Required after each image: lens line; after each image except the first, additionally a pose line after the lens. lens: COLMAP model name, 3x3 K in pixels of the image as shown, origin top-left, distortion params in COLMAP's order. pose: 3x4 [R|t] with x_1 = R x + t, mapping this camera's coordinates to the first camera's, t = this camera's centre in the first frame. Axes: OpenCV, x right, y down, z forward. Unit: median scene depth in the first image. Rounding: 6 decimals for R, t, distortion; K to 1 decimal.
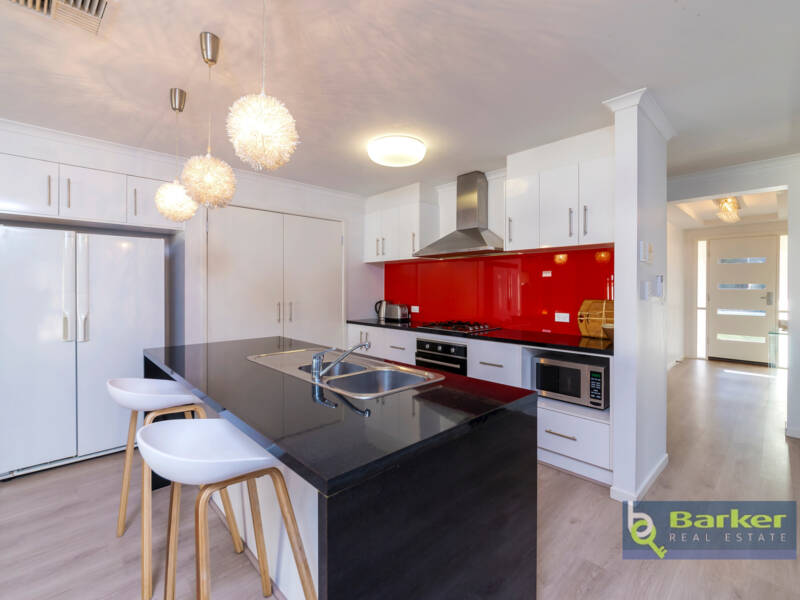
lens RADIAL K [[367.2, 0, 392.7], [0, 367.2, 287.8], [0, 0, 1]] dist [0.000121, -0.000408]
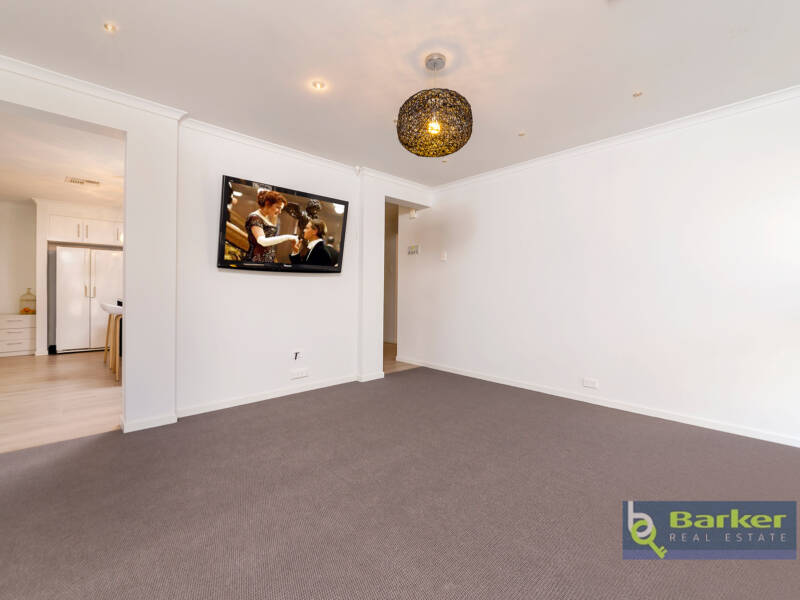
lens RADIAL K [[367.2, 0, 401.1], [0, 367.2, 301.2], [0, 0, 1]] dist [0.000121, -0.000408]
pose [[0.999750, -0.005466, -0.021698, 0.944353], [0.005353, 0.999972, -0.005285, 0.165362], [0.021726, 0.005167, 0.999751, -1.046208]]
